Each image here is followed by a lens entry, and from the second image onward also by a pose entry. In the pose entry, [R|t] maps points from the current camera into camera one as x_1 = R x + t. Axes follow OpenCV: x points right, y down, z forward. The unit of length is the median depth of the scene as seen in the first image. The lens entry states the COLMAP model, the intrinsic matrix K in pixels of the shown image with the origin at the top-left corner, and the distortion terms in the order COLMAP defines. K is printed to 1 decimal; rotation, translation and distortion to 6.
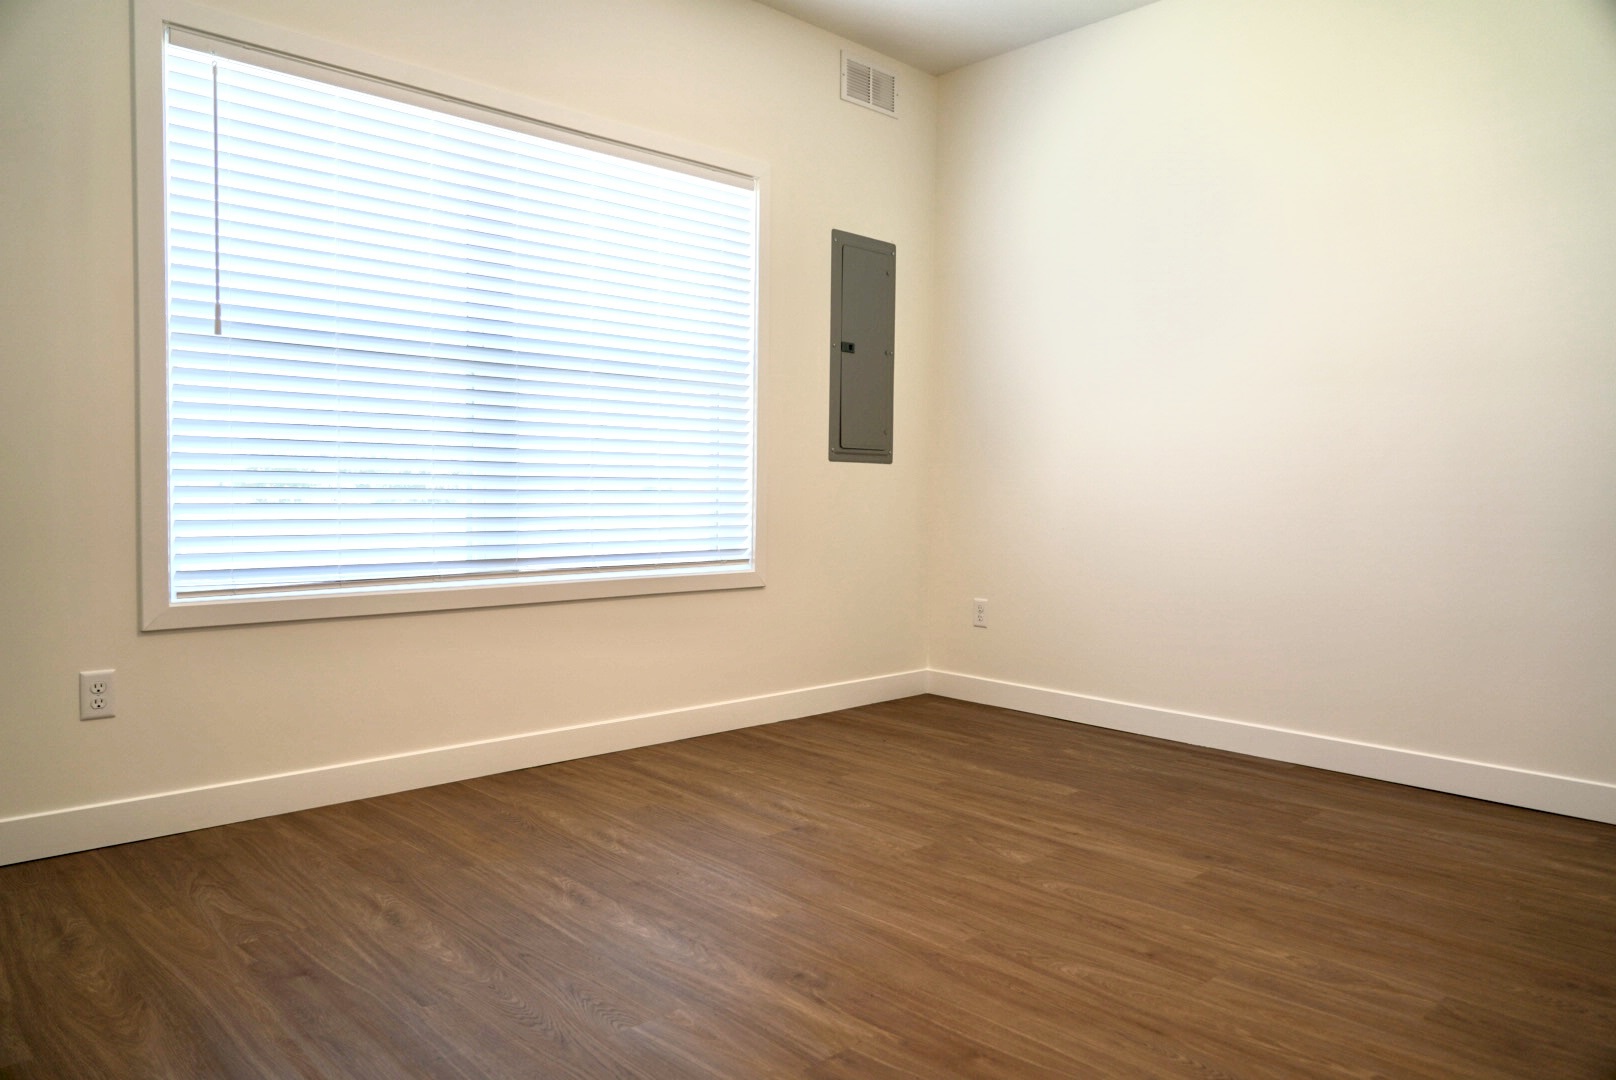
lens RADIAL K [[1129.9, 0, 808.8], [0, 1129.9, 539.6], [0, 0, 1]] dist [-0.002751, 0.003786]
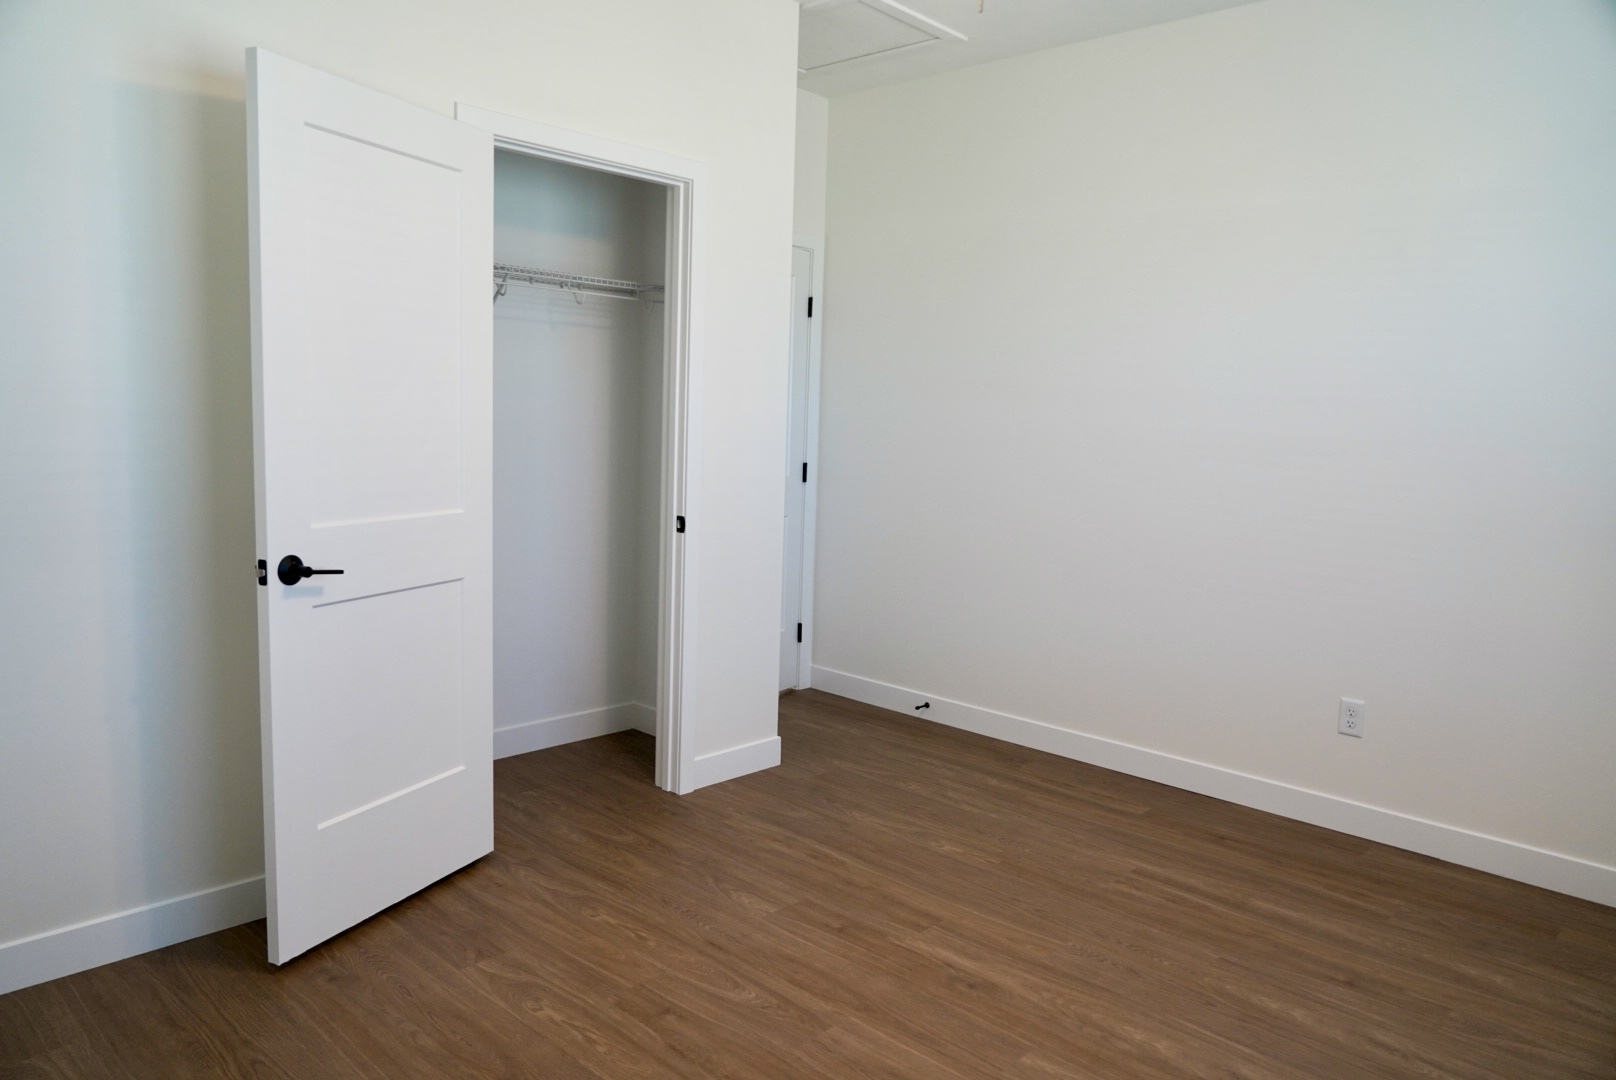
lens RADIAL K [[1129.9, 0, 808.1], [0, 1129.9, 540.8], [0, 0, 1]] dist [-0.002751, 0.003786]
pose [[-0.997541, -0.047640, -0.051414, 0.254505], [-0.055108, 0.986334, 0.155271, -0.275339], [0.043314, 0.157722, -0.986533, 2.109782]]
